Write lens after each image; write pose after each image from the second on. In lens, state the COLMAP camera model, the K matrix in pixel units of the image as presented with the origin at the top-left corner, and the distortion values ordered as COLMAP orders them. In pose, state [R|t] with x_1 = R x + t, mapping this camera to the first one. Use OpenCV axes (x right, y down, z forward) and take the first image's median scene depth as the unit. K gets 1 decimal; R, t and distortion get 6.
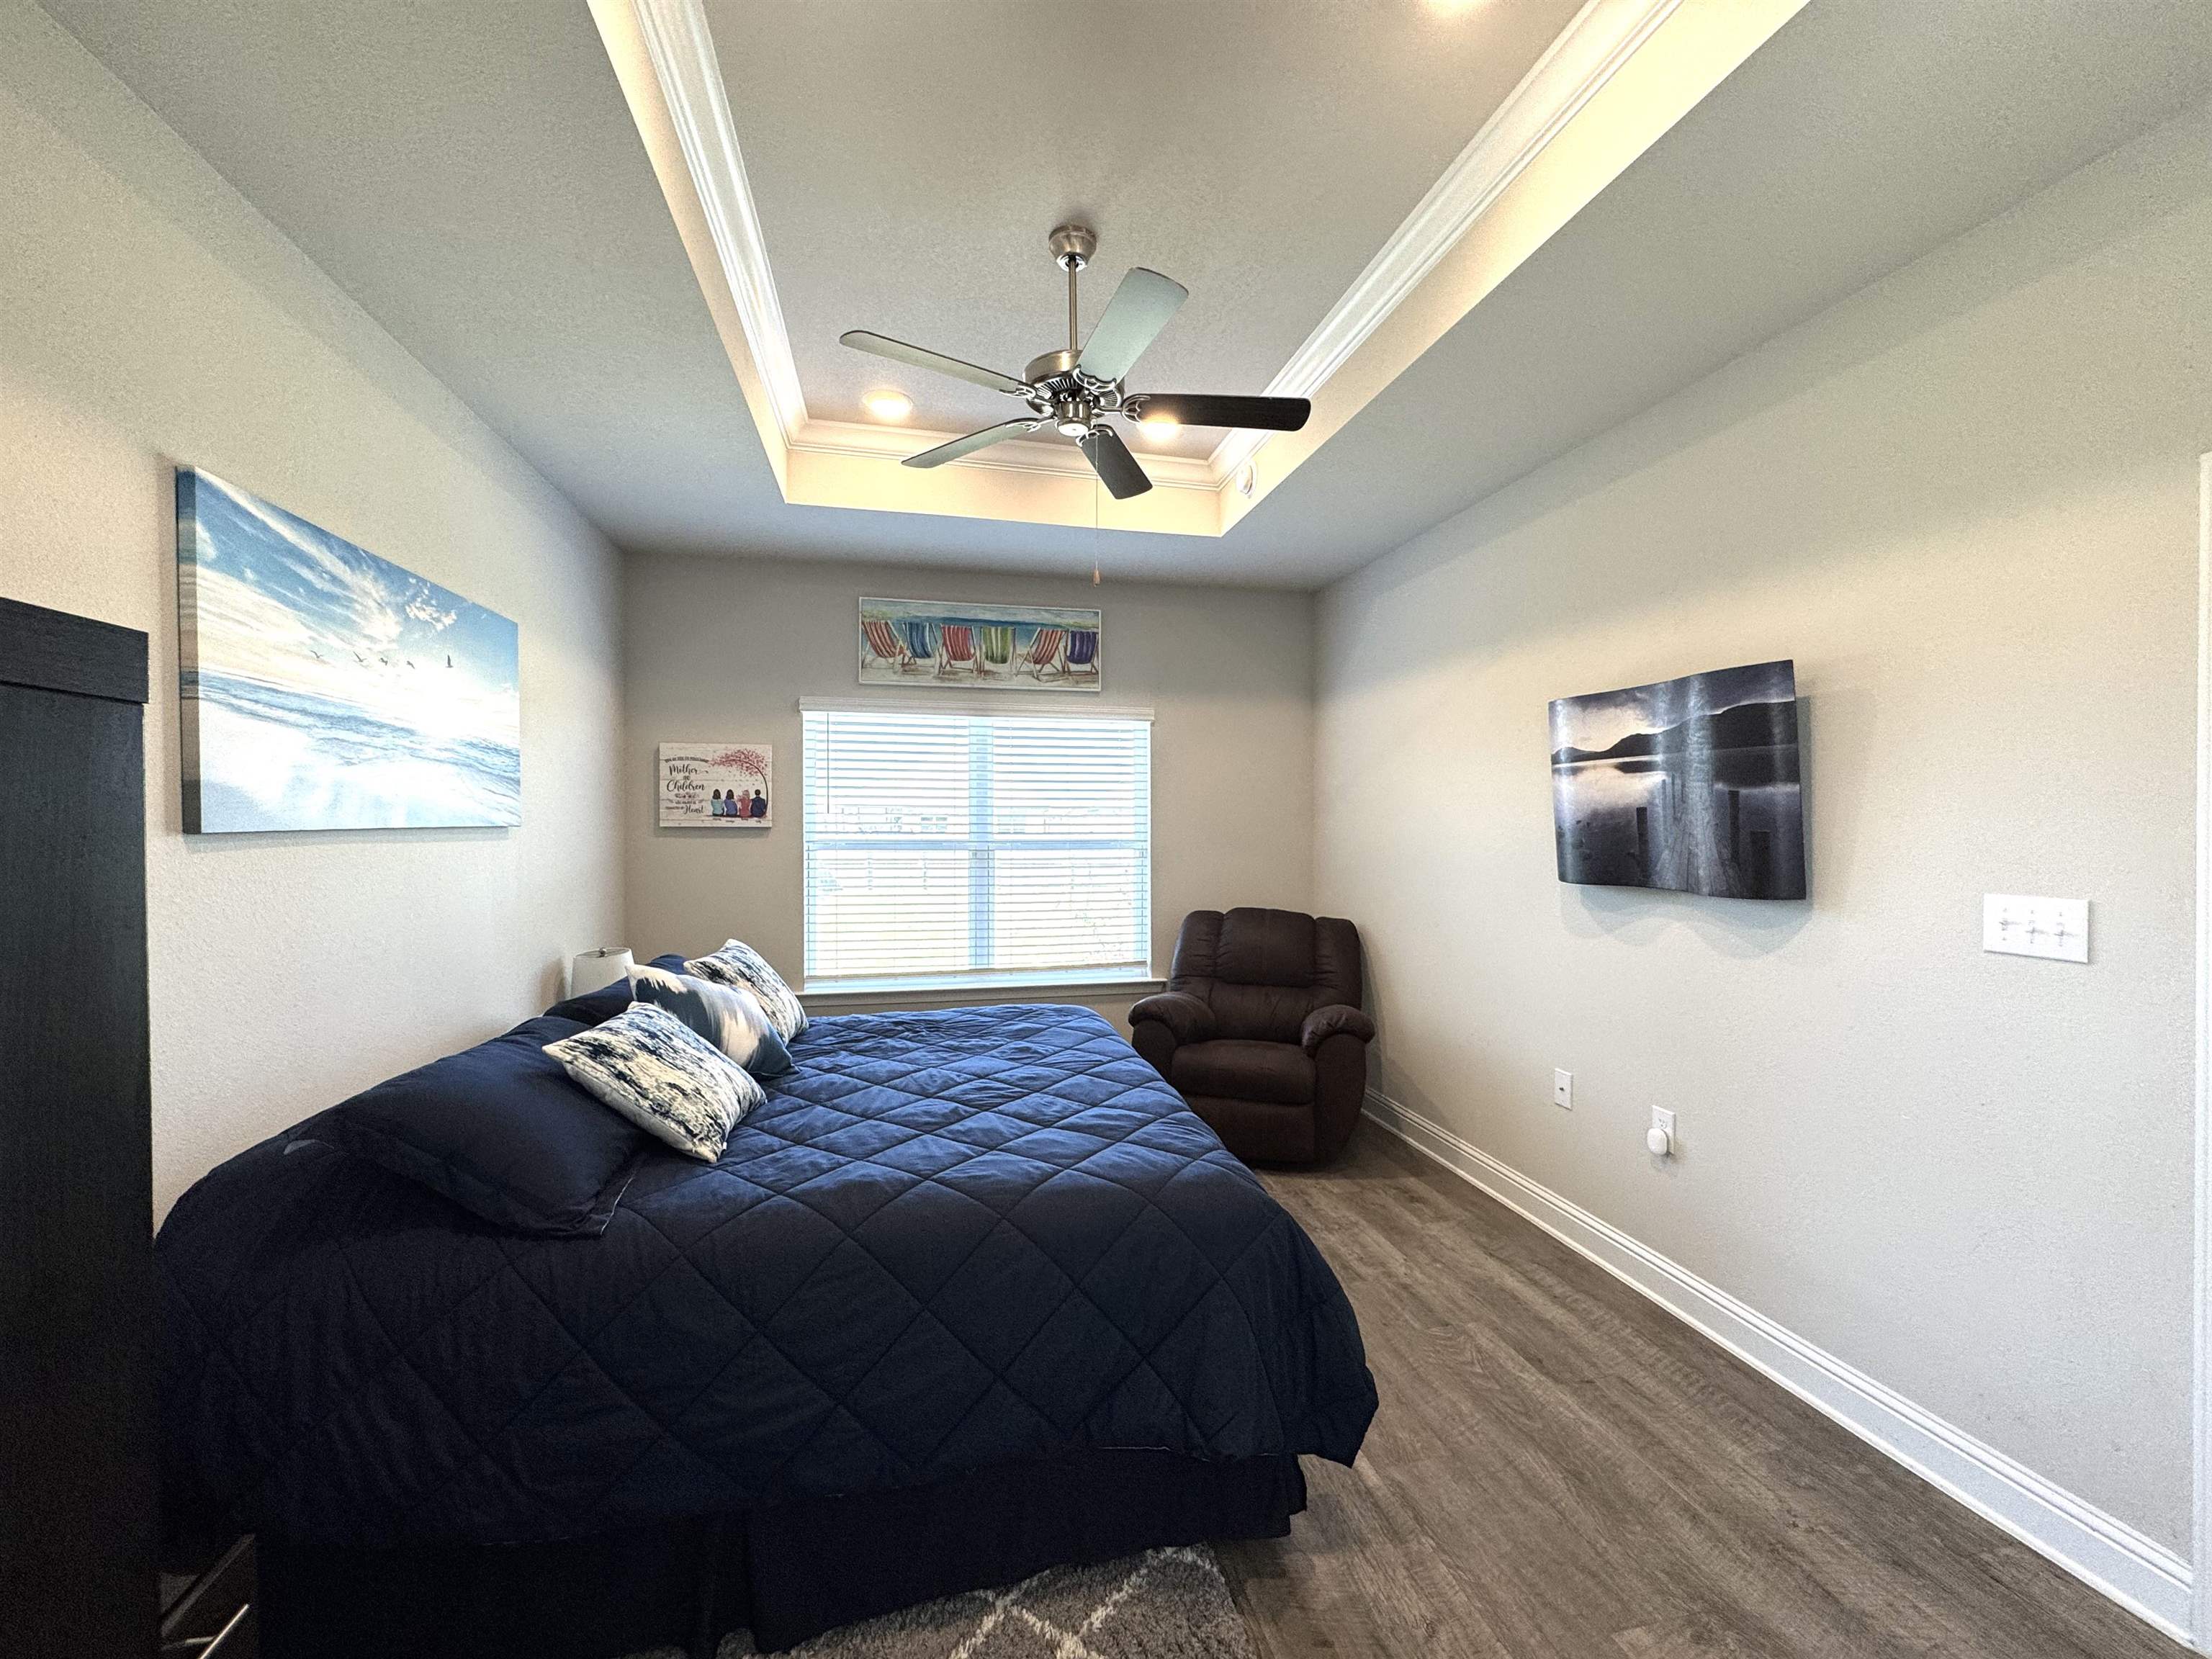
lens RADIAL K [[875.6, 0, 1103.6], [0, 875.6, 833.4], [0, 0, 1]] dist [-0.009896, 0.000591]
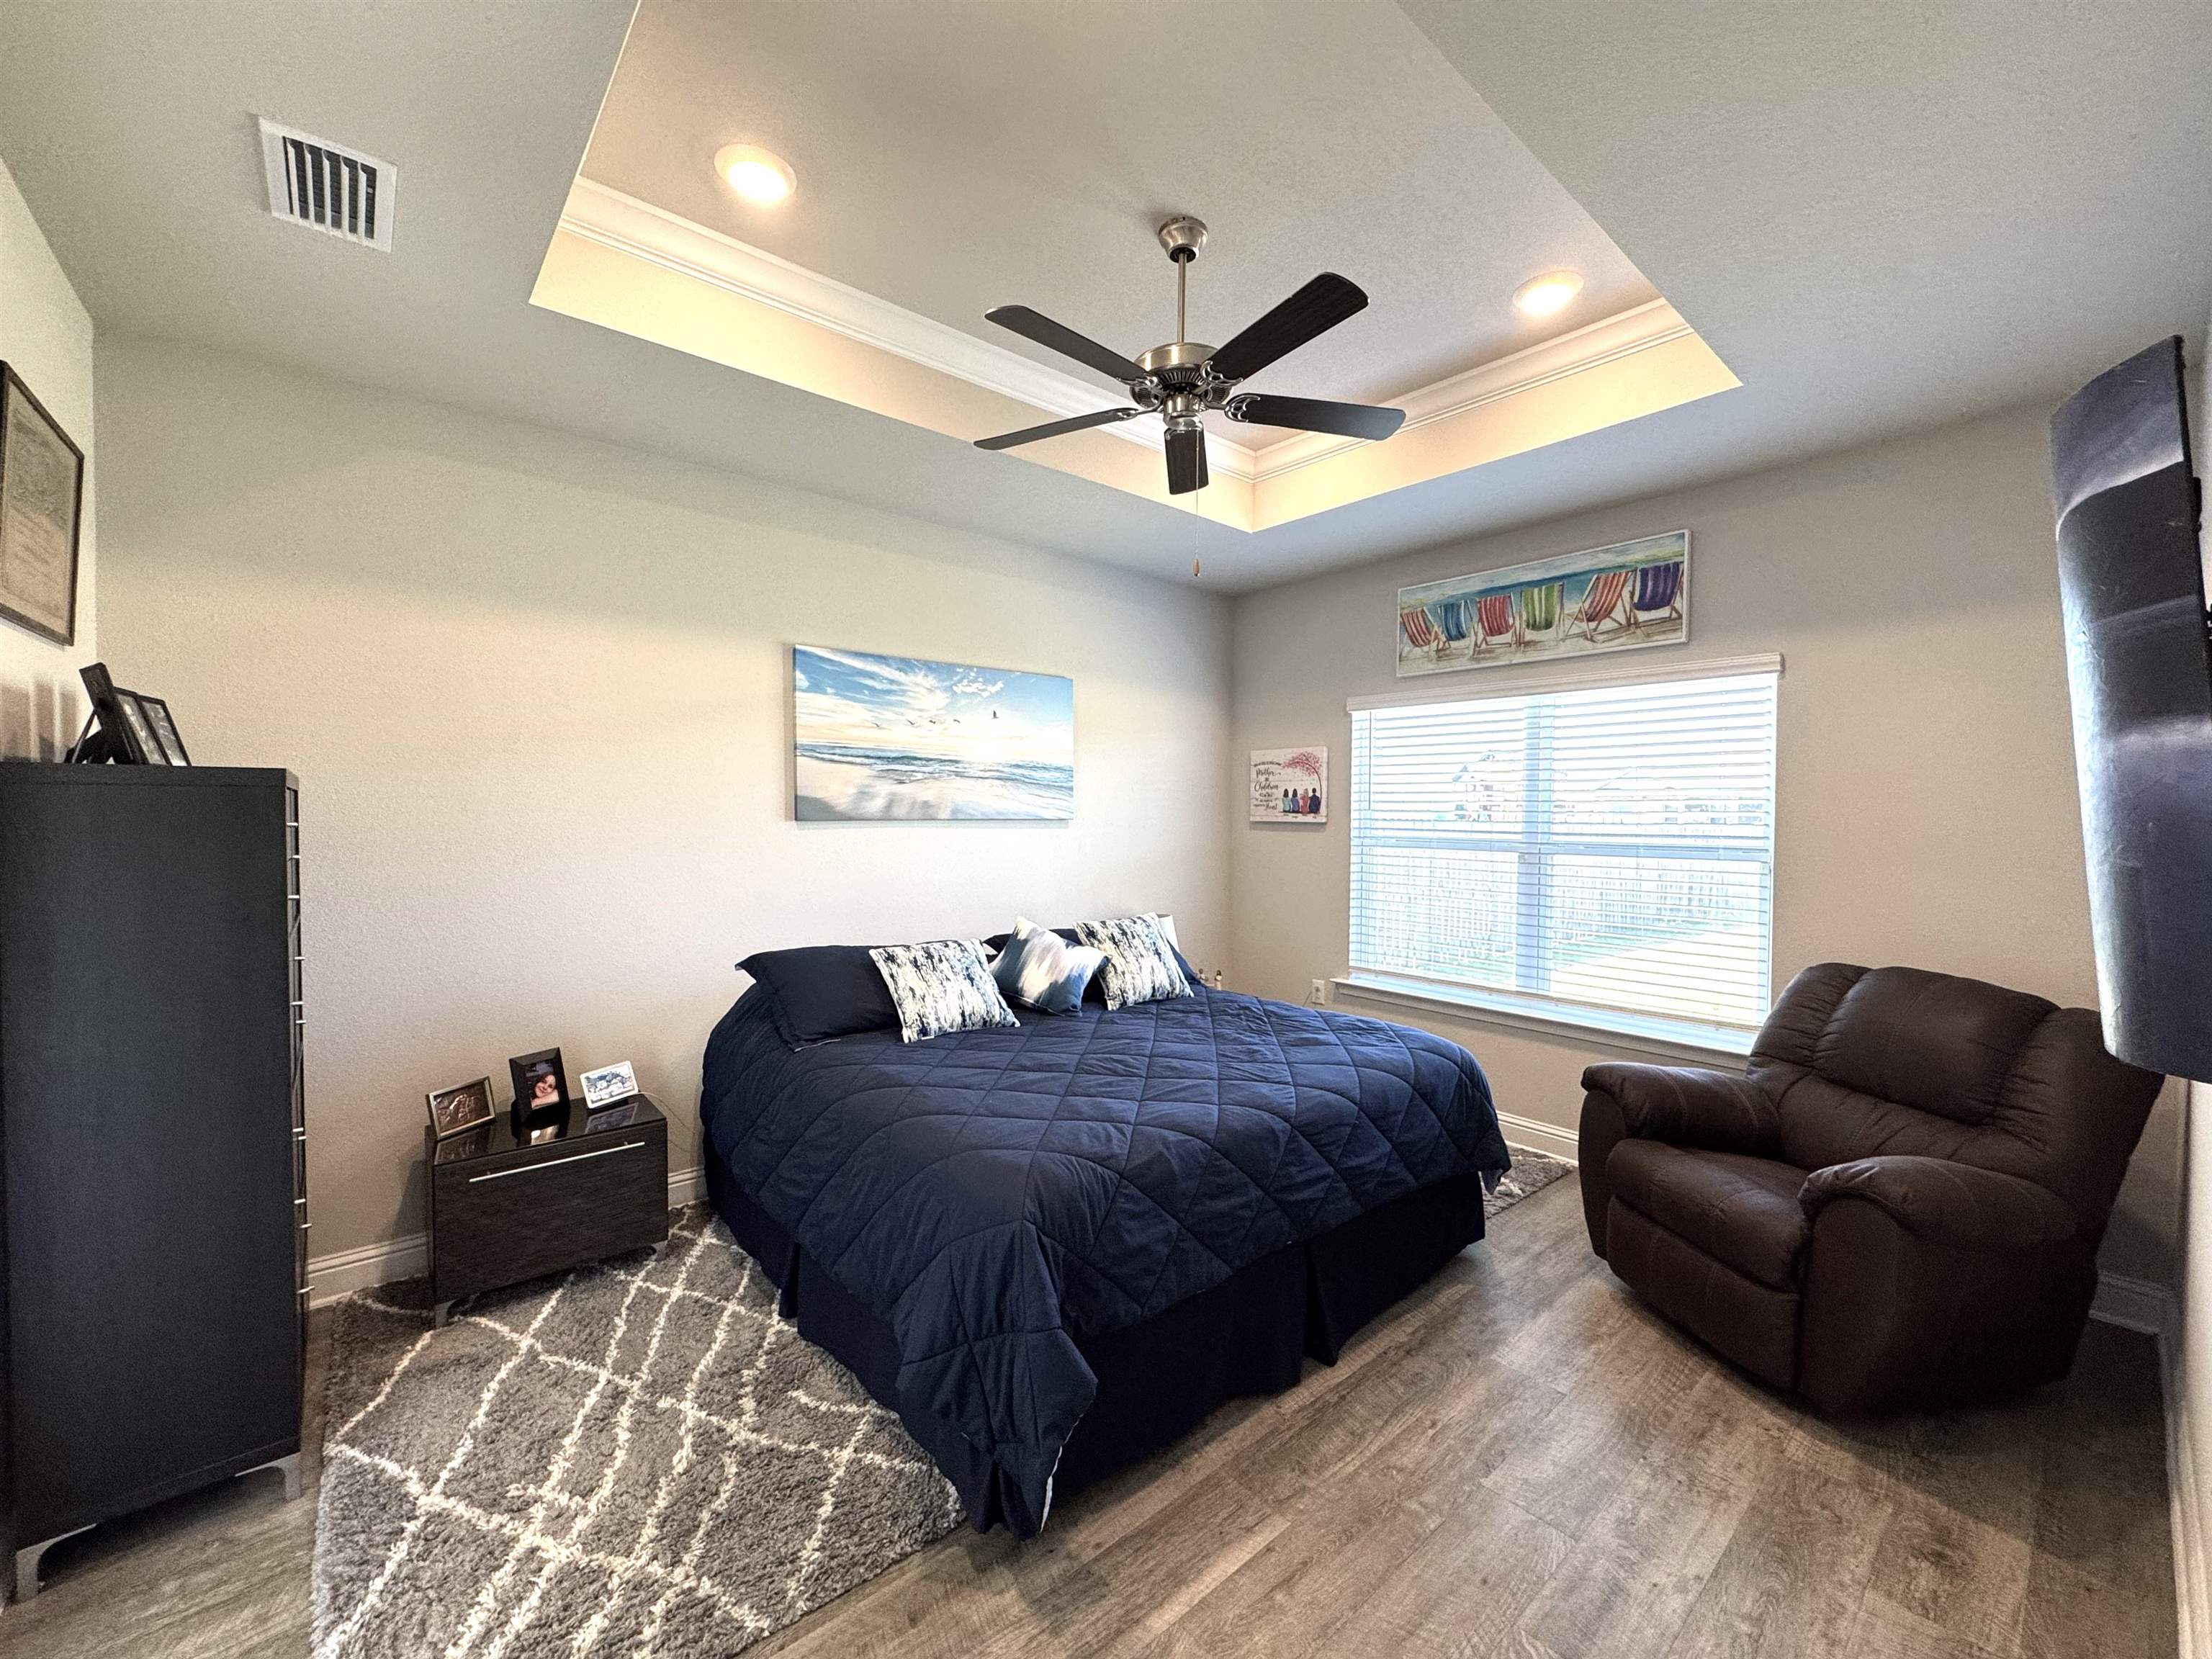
lens RADIAL K [[875.6, 0, 1106.1], [0, 875.6, 835.9], [0, 0, 1]] dist [-0.009896, 0.000591]
pose [[0.468441, 0.025470, -0.883128, 0.453440], [-0.018699, 0.999646, 0.018911, -0.006322], [0.883297, 0.007655, 0.468752, 0.259895]]
